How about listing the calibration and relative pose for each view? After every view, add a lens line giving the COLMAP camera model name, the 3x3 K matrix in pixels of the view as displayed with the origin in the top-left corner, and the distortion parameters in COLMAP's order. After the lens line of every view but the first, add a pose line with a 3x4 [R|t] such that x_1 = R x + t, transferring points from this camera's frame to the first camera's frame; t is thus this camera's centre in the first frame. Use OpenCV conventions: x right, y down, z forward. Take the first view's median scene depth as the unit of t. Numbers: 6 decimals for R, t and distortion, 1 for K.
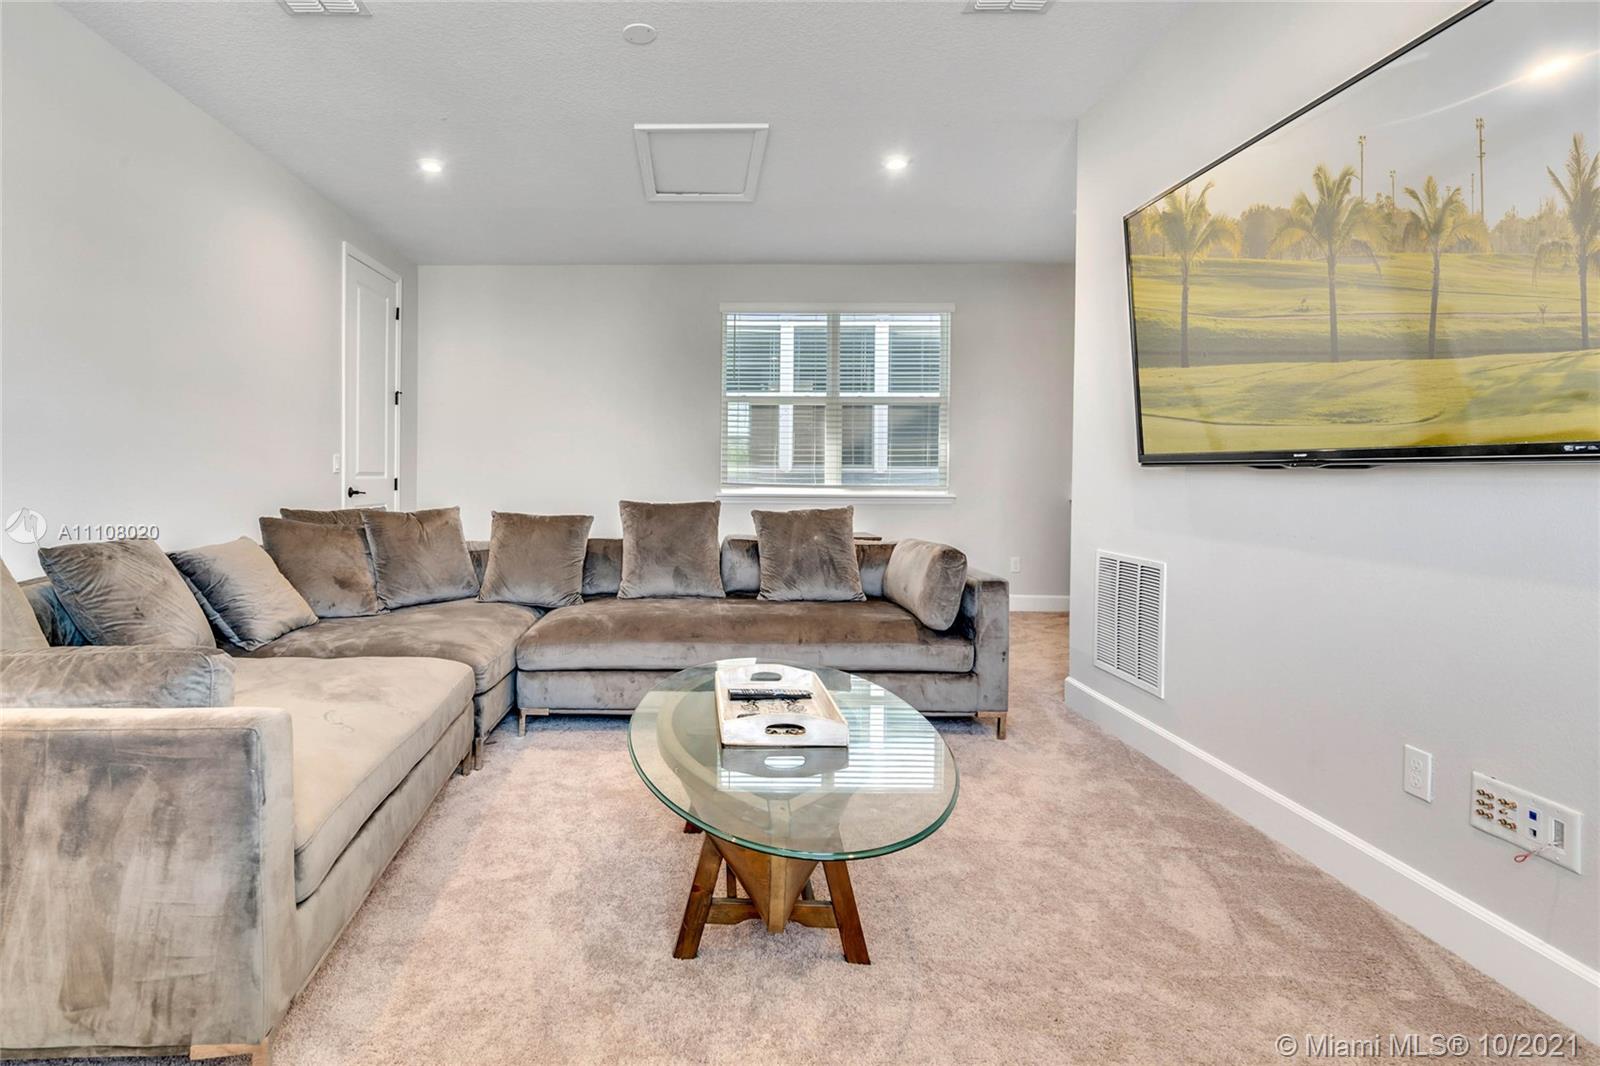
lens RADIAL K [[761.1, 0, 798.9], [0, 761.1, 502.4], [0, 0, 1]] dist [-0.002187, -0.000031]
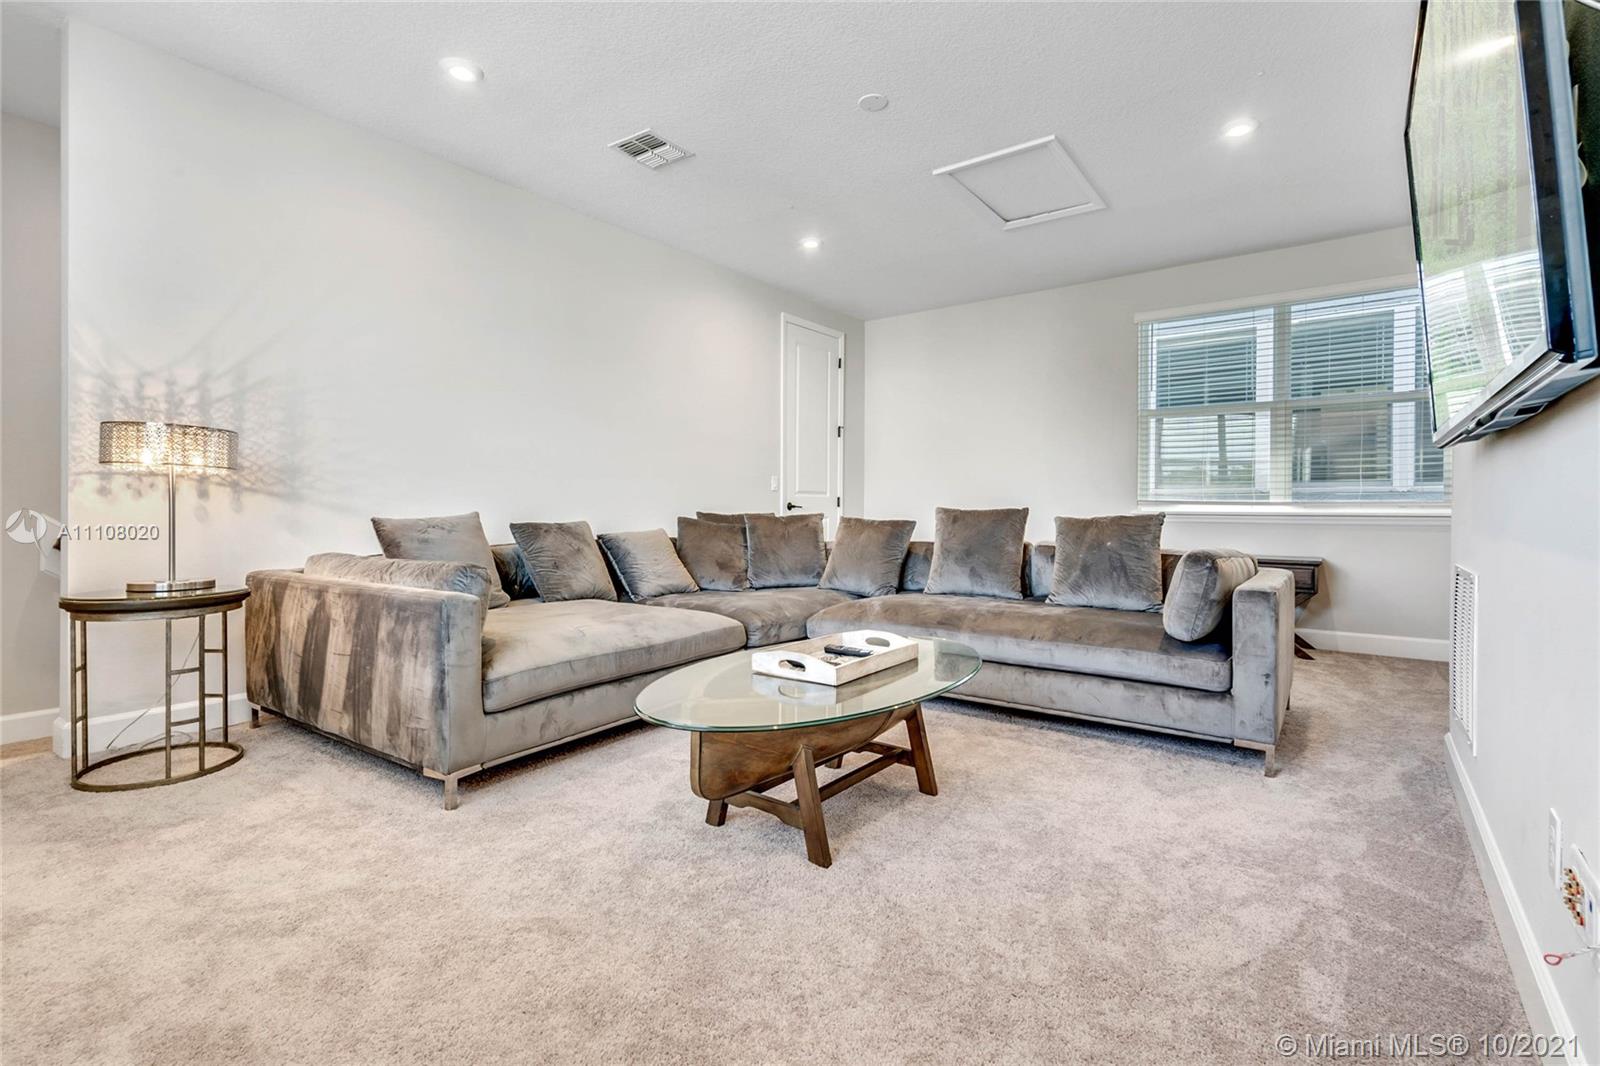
lens RADIAL K [[729.0, 0, 804.2], [0, 729.0, 518.6], [0, 0, 1]] dist [-0.001068, 0.000198]
pose [[0.814612, 0.006534, -0.579969, 0.250630], [-0.012457, 0.999903, -0.006231, 0.025527], [0.579872, 0.012301, 0.814615, 0.018183]]
